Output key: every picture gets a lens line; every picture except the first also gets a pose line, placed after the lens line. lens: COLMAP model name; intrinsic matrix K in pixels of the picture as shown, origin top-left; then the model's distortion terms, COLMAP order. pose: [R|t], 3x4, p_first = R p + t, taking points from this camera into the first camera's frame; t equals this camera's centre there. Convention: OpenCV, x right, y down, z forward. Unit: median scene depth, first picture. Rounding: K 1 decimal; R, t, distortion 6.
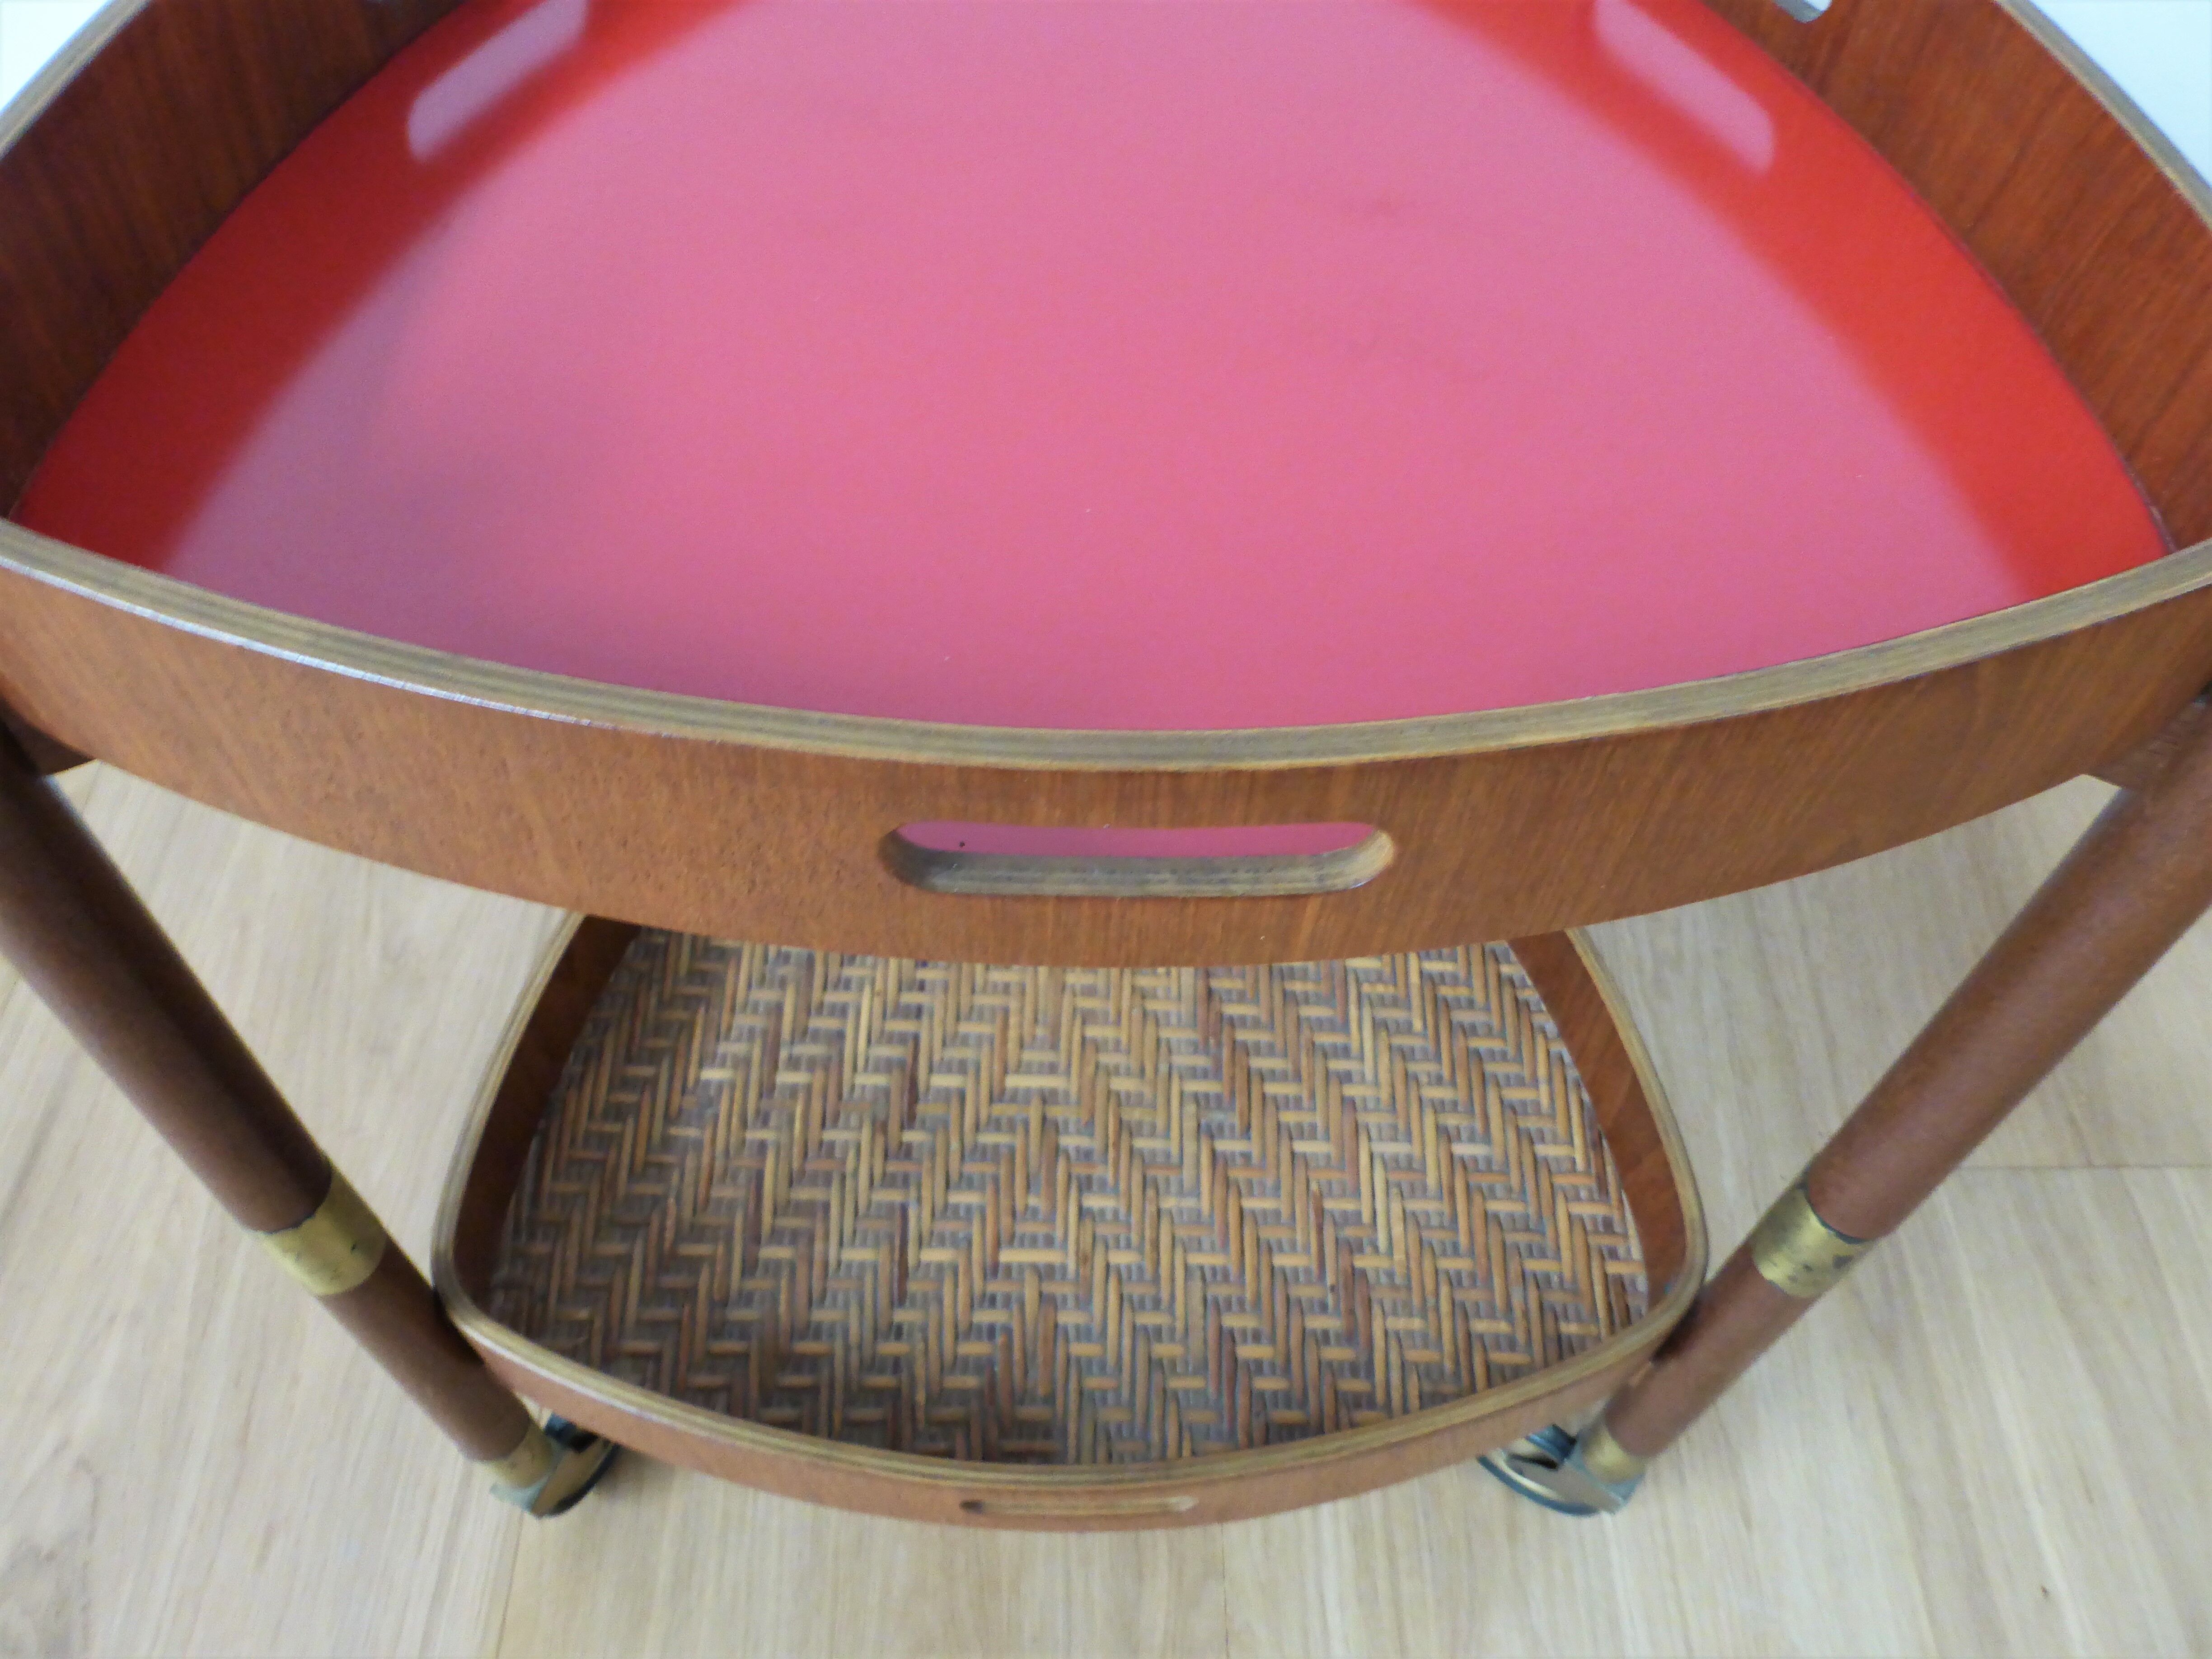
lens RADIAL K [[1813.0, 0, 1106.0], [0, 1813.0, 829.5], [0, 0, 1]] dist [-0.043974, 0.018732]
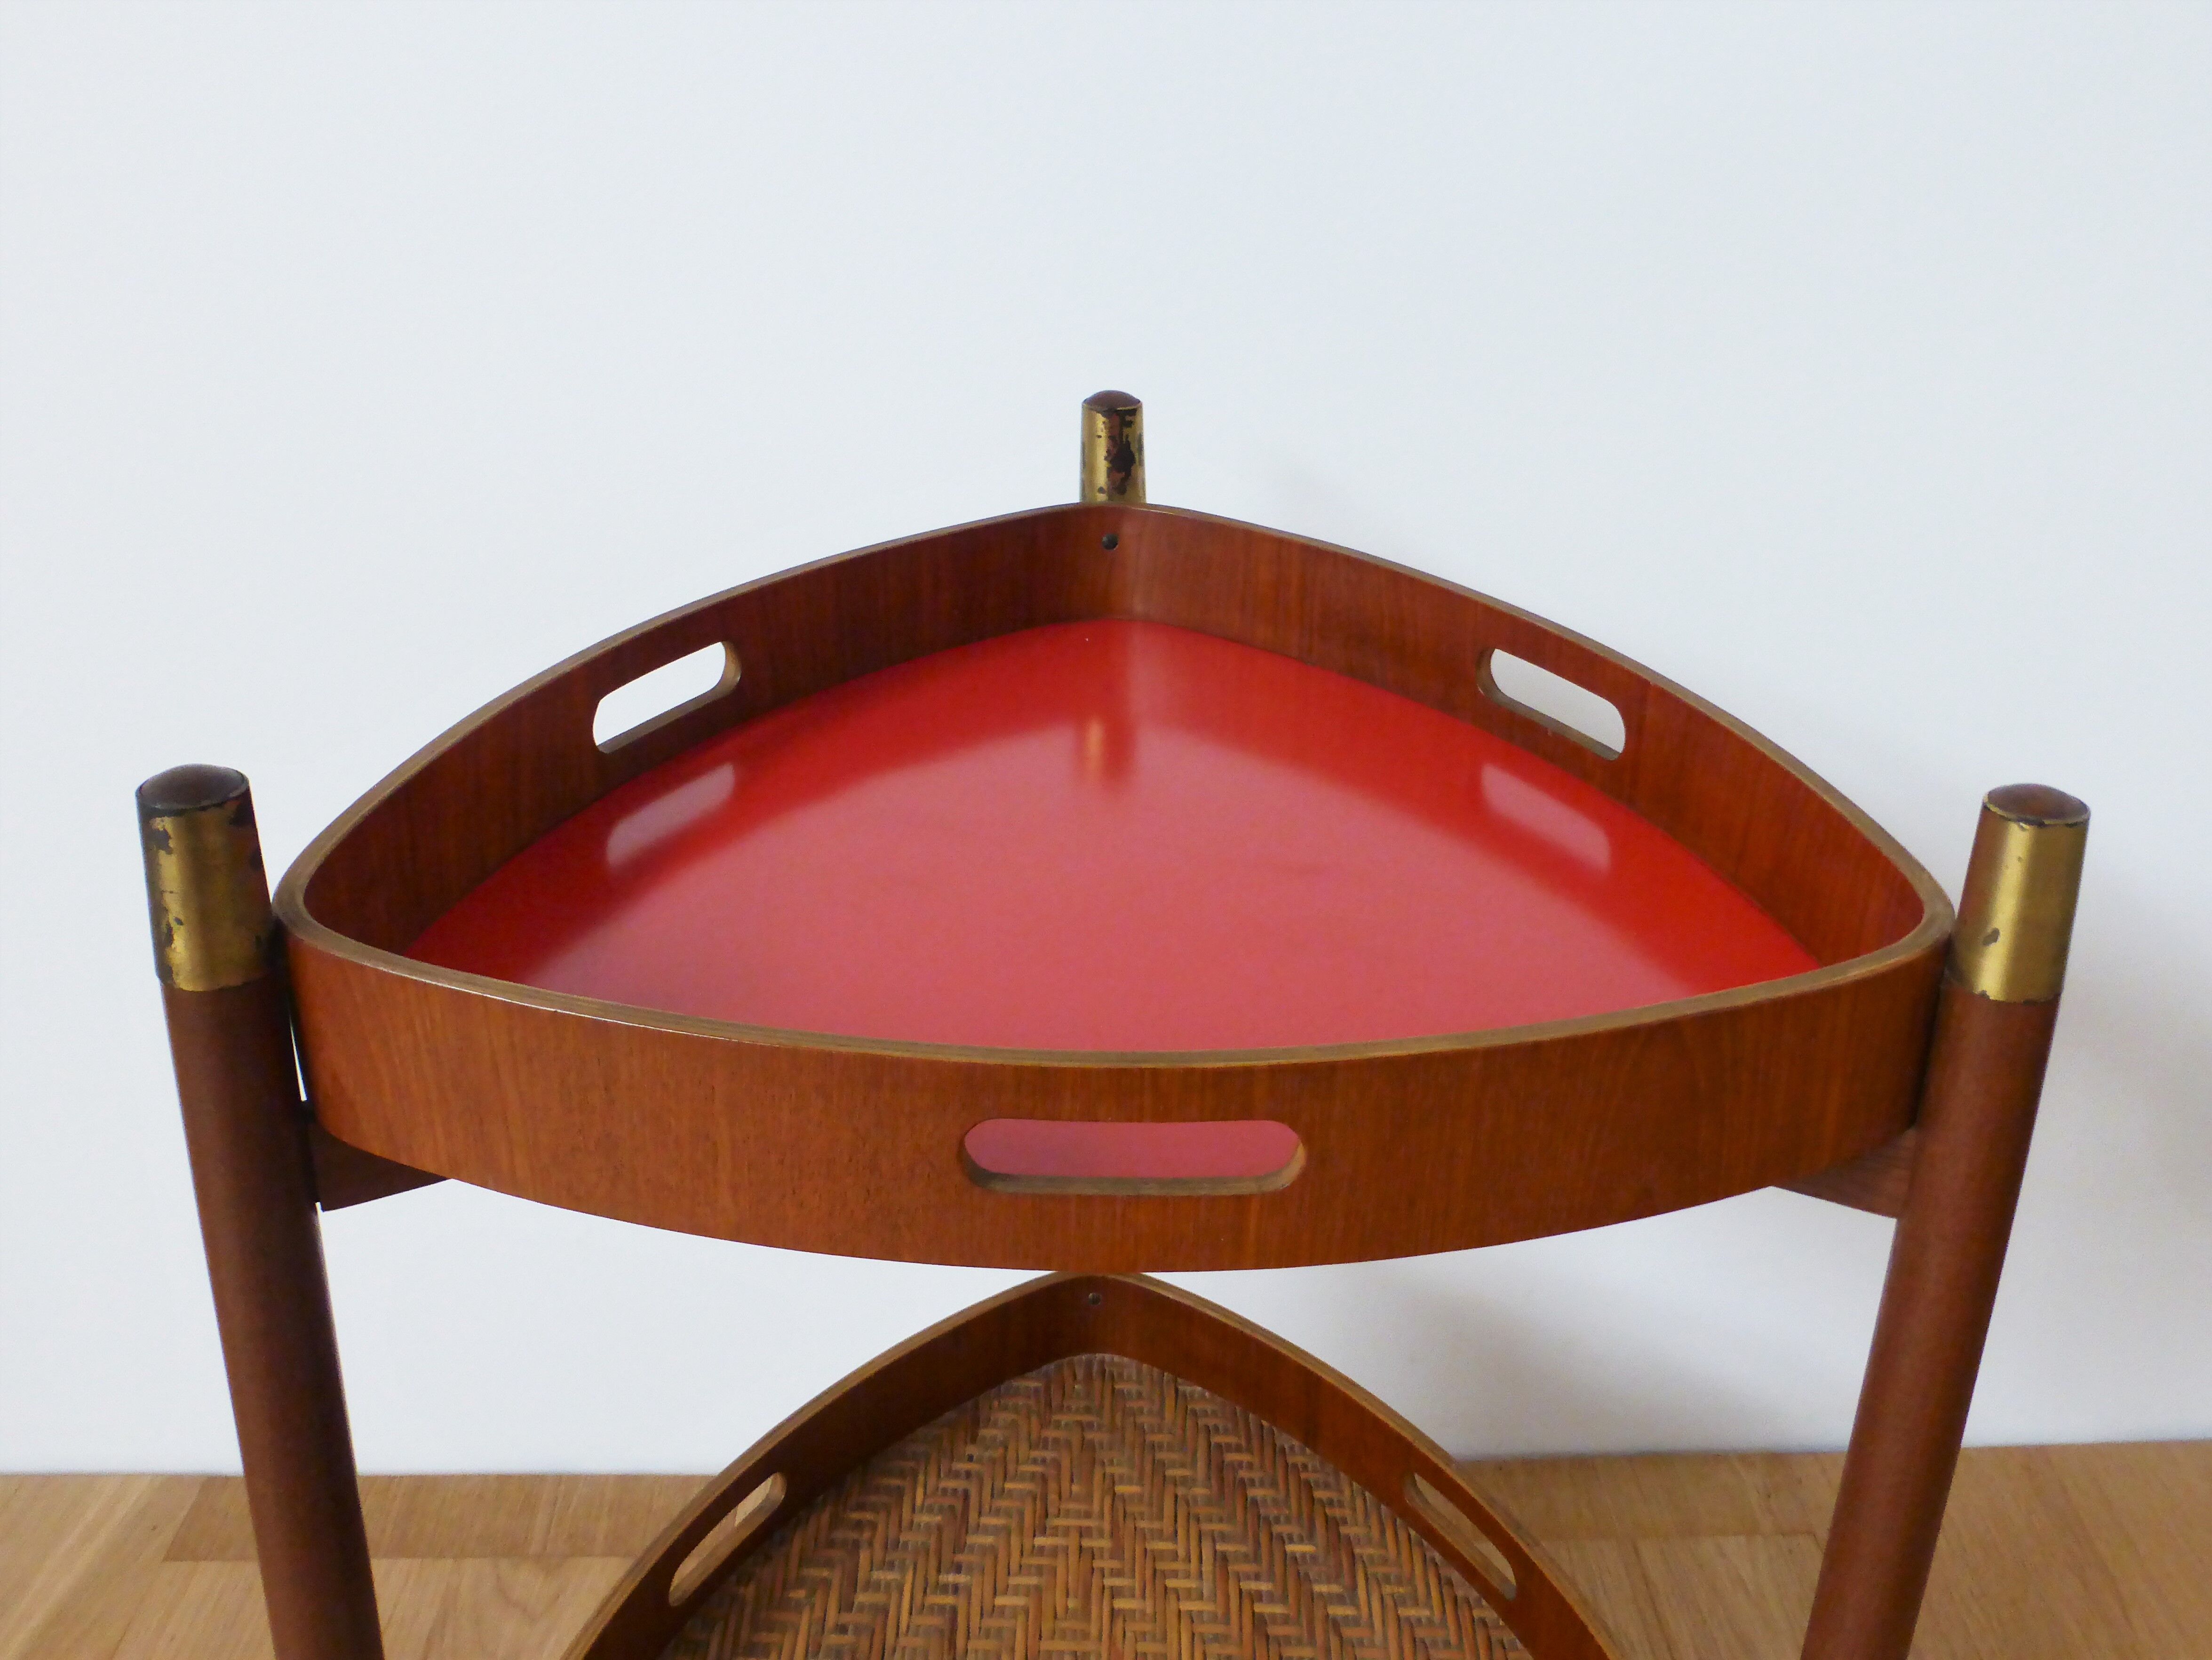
lens RADIAL K [[2100.8, 0, 1136.7], [0, 2100.8, 831.3], [0, 0, 1]] dist [-0.004321, -0.003340]
pose [[0.999957, -0.008917, -0.002710, 0.011669], [0.006375, 0.866586, -0.498987, 0.263760], [0.006798, 0.498948, 0.866605, -0.255933]]
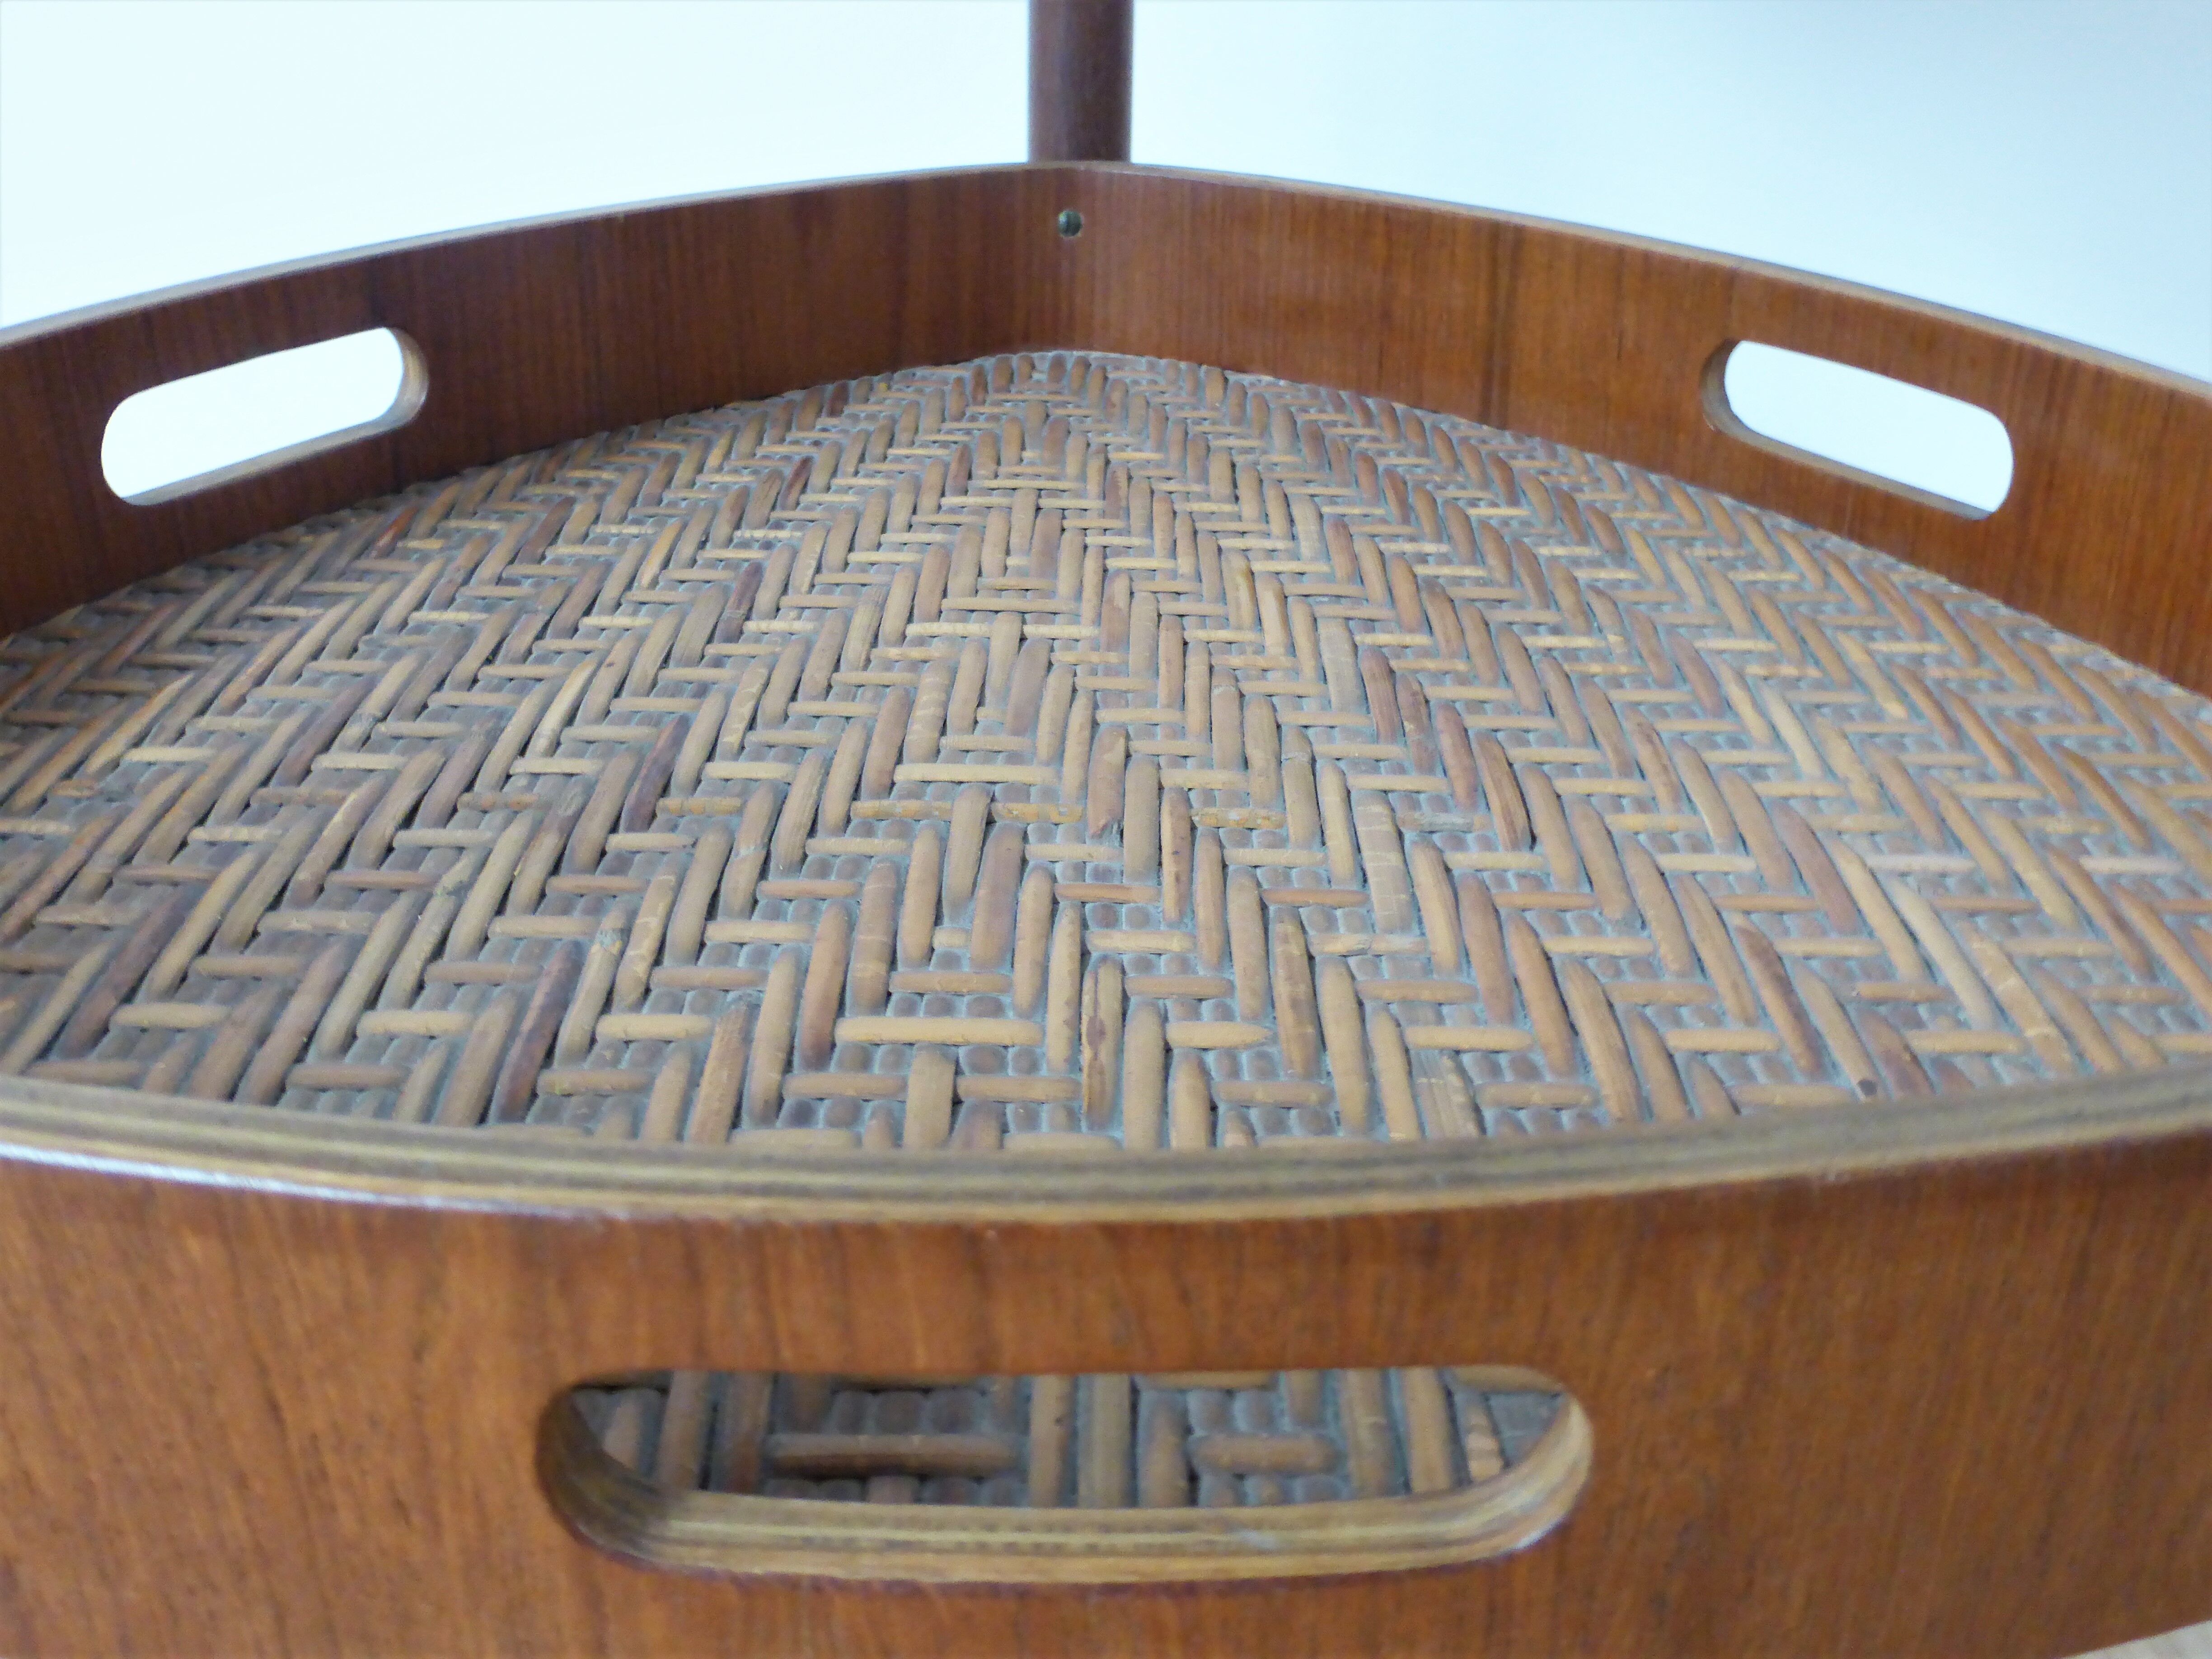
lens RADIAL K [[1996.0, 0, 1106.0], [0, 1996.0, 829.5], [0, 0, 1]] dist [-0.019380, 0.005007]
pose [[0.999897, -0.009366, -0.010867, -0.005446], [0.003342, 0.888710, -0.458457, 0.357771], [0.013952, 0.458374, 0.888650, 0.633220]]
